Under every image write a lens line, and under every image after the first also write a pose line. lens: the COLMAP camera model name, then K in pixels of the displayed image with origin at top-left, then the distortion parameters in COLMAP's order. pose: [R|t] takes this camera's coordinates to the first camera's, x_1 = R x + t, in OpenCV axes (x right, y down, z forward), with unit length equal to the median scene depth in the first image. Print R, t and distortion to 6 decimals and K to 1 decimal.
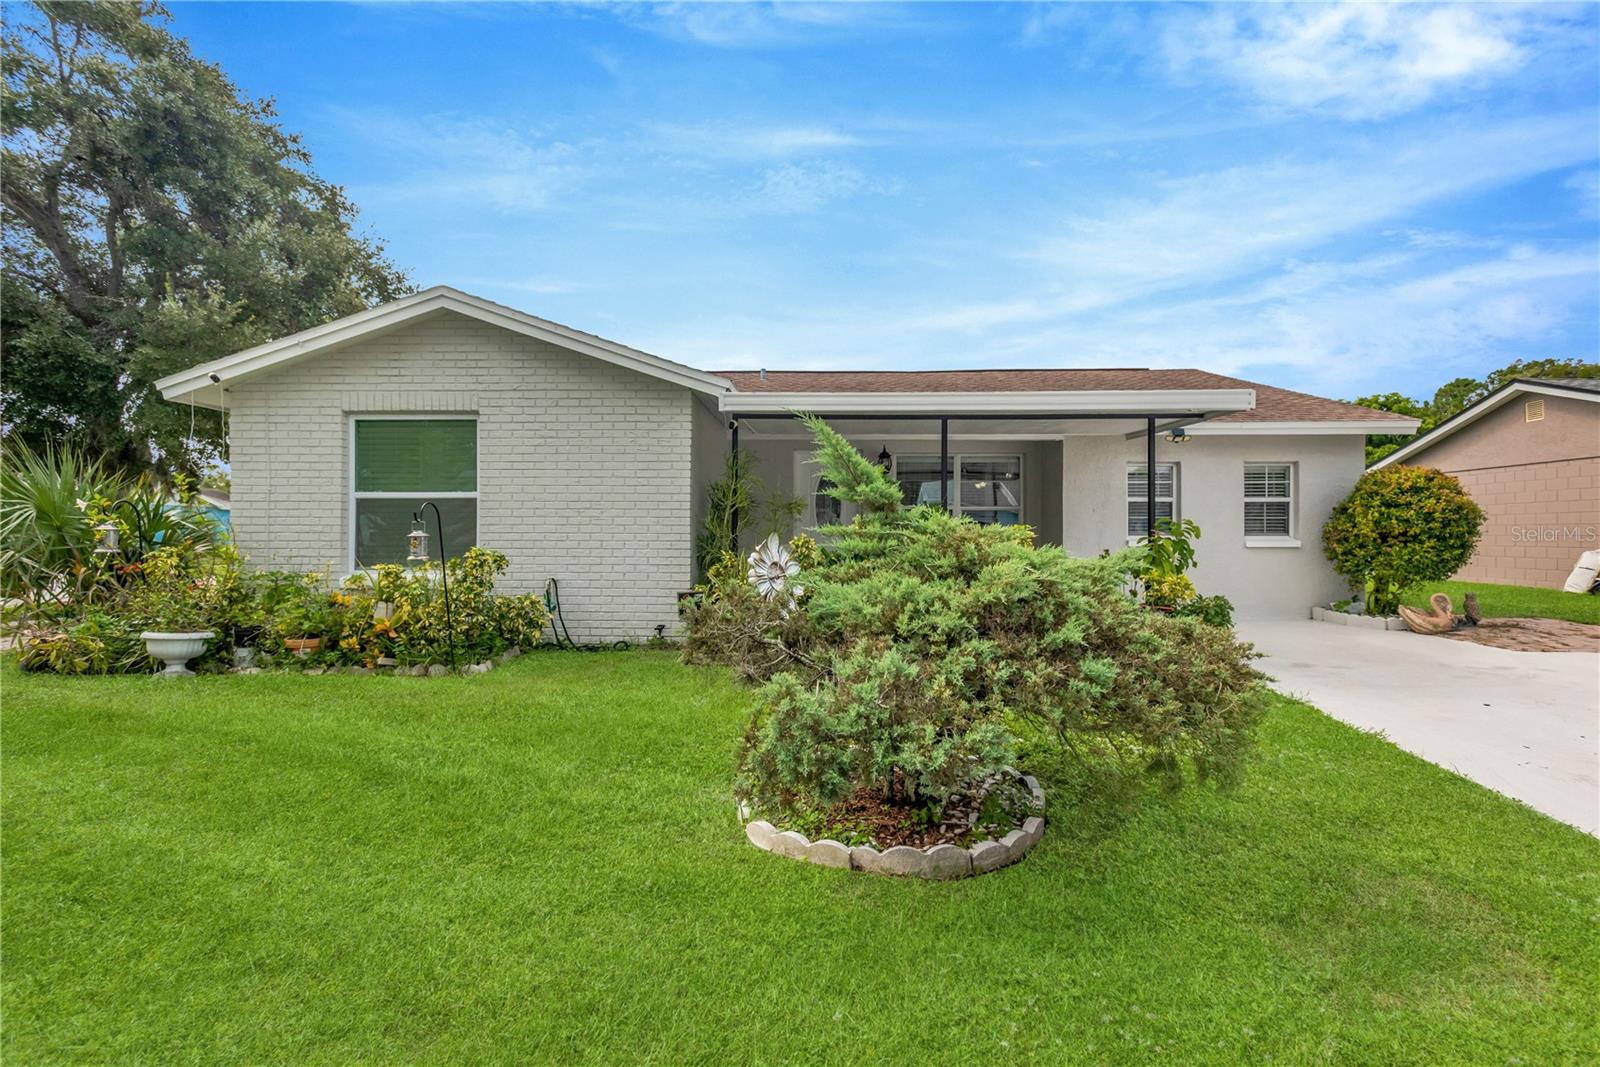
lens RADIAL K [[751.0, 0, 806.2], [0, 751.0, 534.6], [0, 0, 1]] dist [-0.000123, 0.000531]
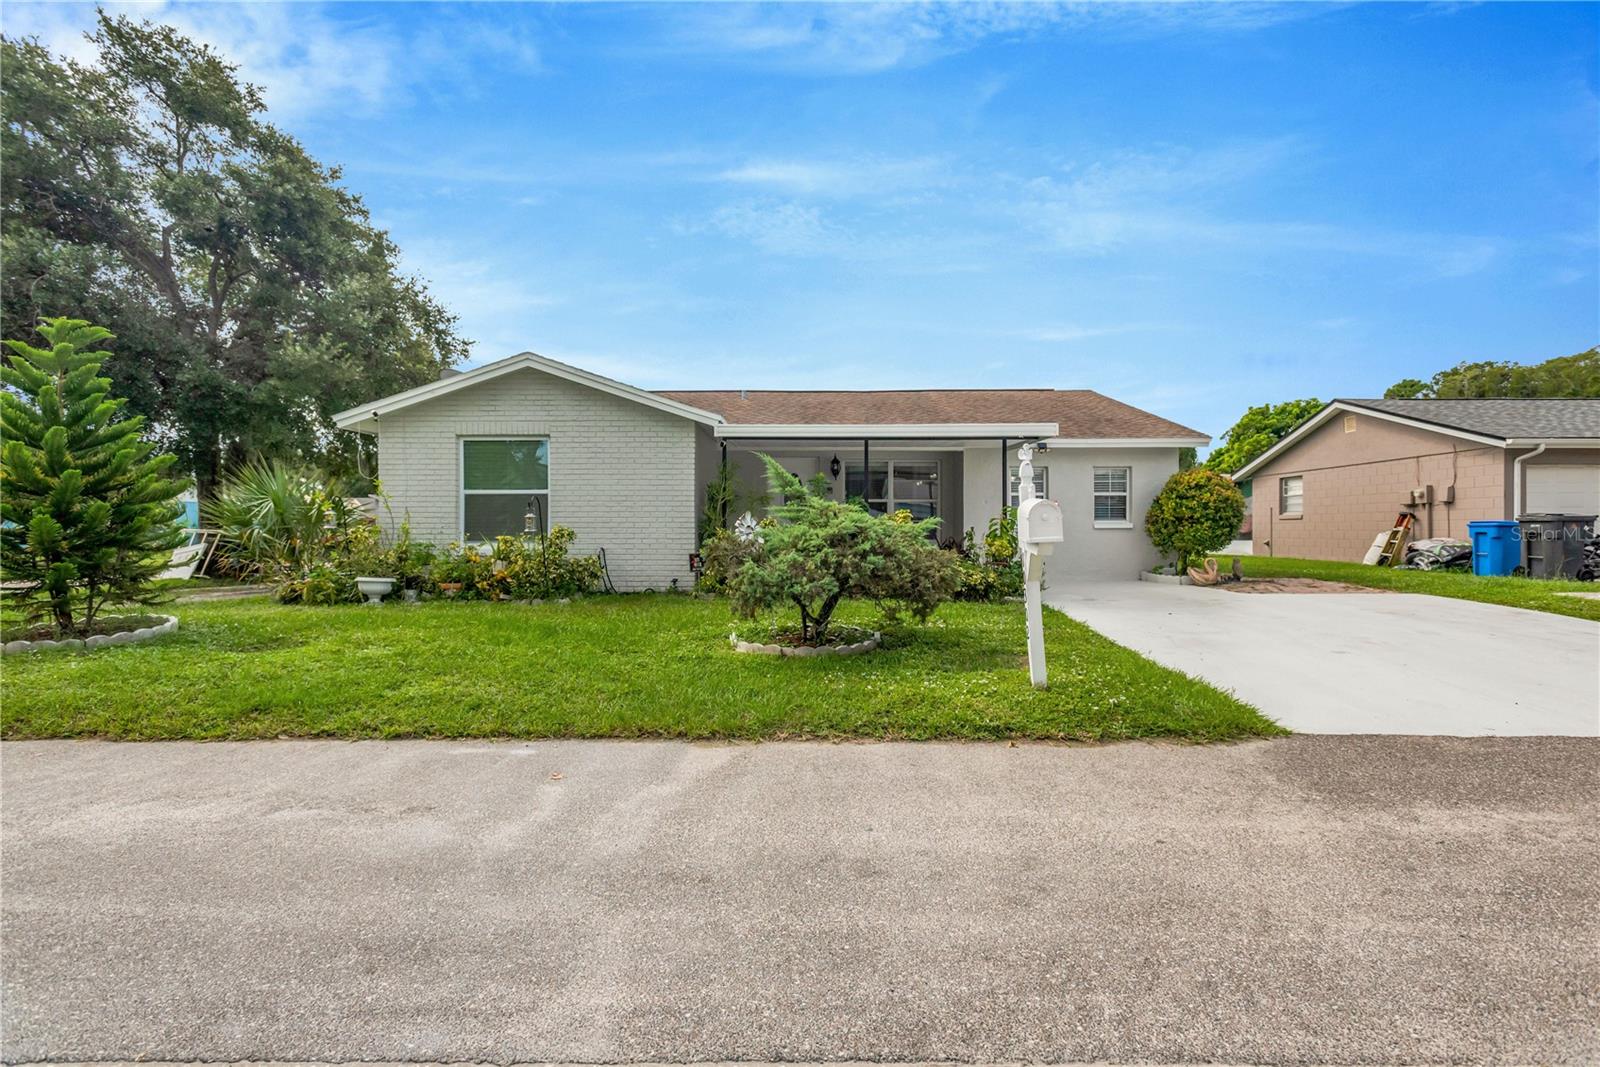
lens RADIAL K [[742.2, 0, 816.8], [0, 742.2, 530.7], [0, 0, 1]] dist [0.003250, 0.000675]
pose [[0.999246, -0.003986, 0.038632, 0.030575], [0.003968, 0.999992, 0.000529, 0.024966], [-0.038634, -0.000375, 0.999253, -0.476630]]
